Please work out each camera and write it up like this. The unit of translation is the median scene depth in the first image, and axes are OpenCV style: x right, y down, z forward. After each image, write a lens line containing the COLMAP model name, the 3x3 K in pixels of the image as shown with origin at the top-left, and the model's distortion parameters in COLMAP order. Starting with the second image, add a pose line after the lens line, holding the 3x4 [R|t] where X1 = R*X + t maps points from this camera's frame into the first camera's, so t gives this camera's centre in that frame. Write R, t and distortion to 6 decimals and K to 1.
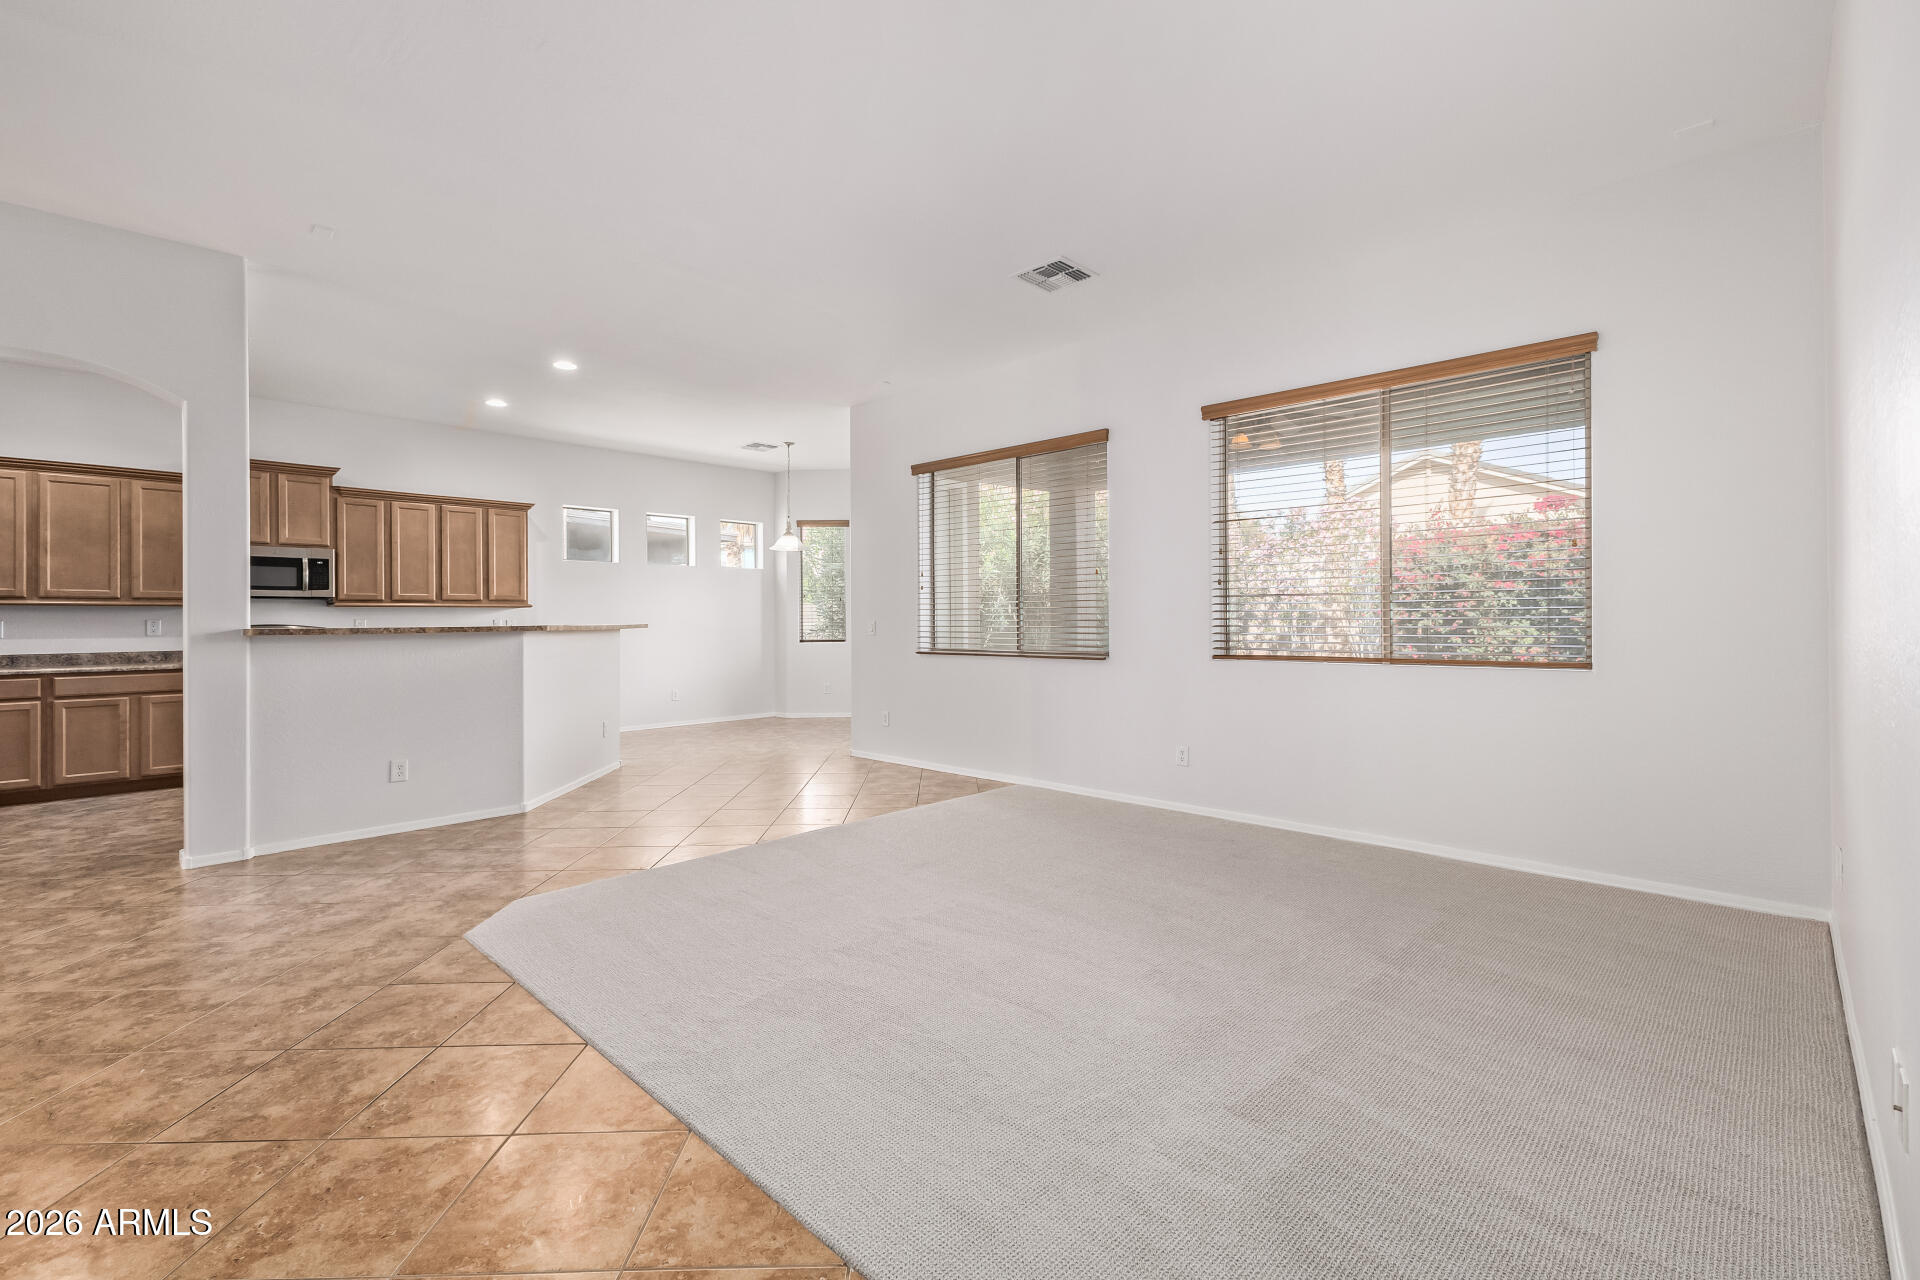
lens RADIAL K [[862.8, 0, 955.6], [0, 862.8, 628.0], [0, 0, 1]] dist [0.003796, -0.000394]
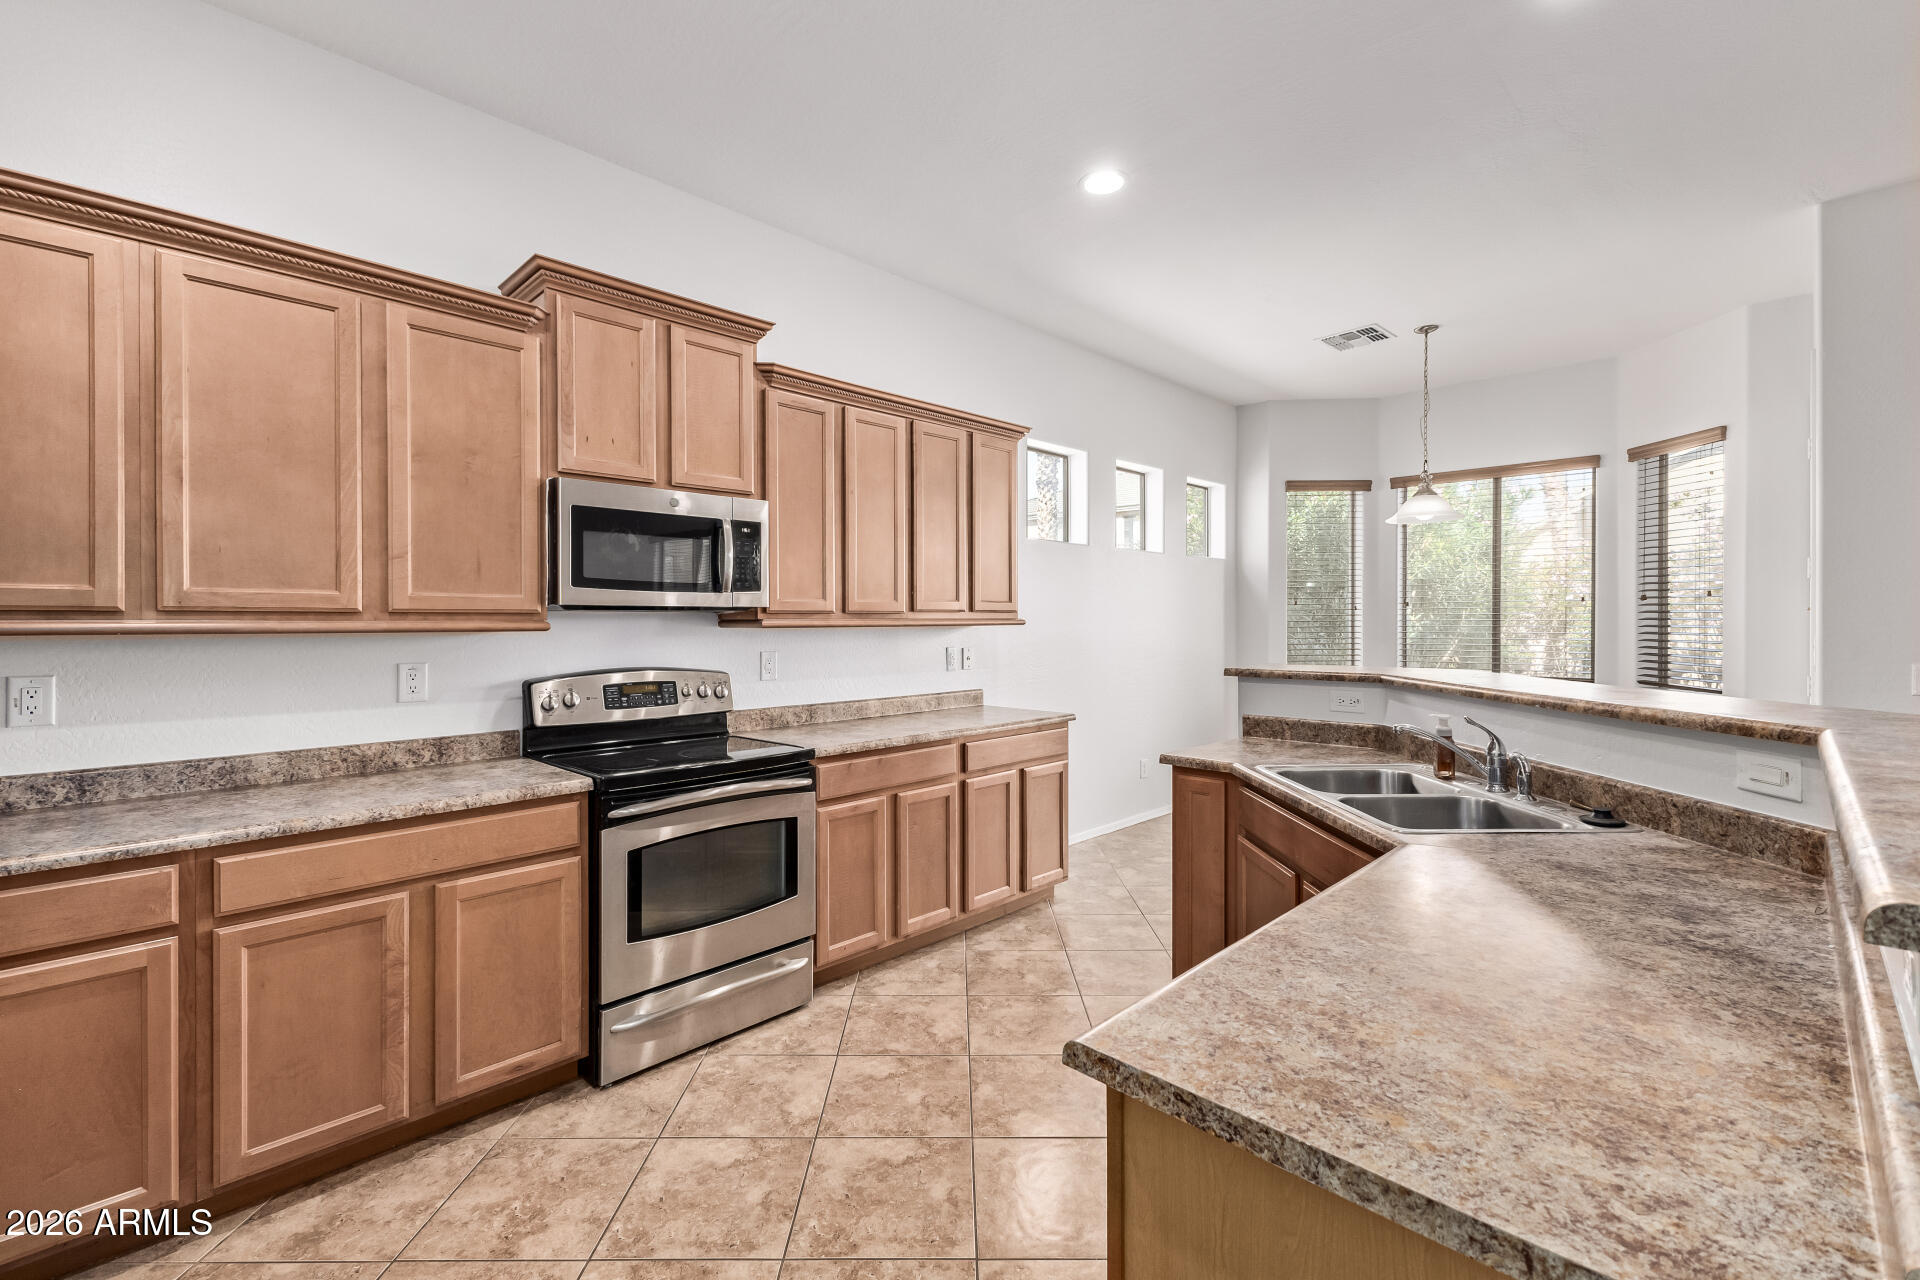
lens RADIAL K [[862.8, 0, 965.6], [0, 862.8, 633.4], [0, 0, 1]] dist [0.003796, -0.000394]
pose [[0.999961, 0.002715, -0.008419, -0.705605], [-0.002651, 0.999968, 0.007609, -0.029096], [0.008440, -0.007587, 0.999936, 0.631834]]
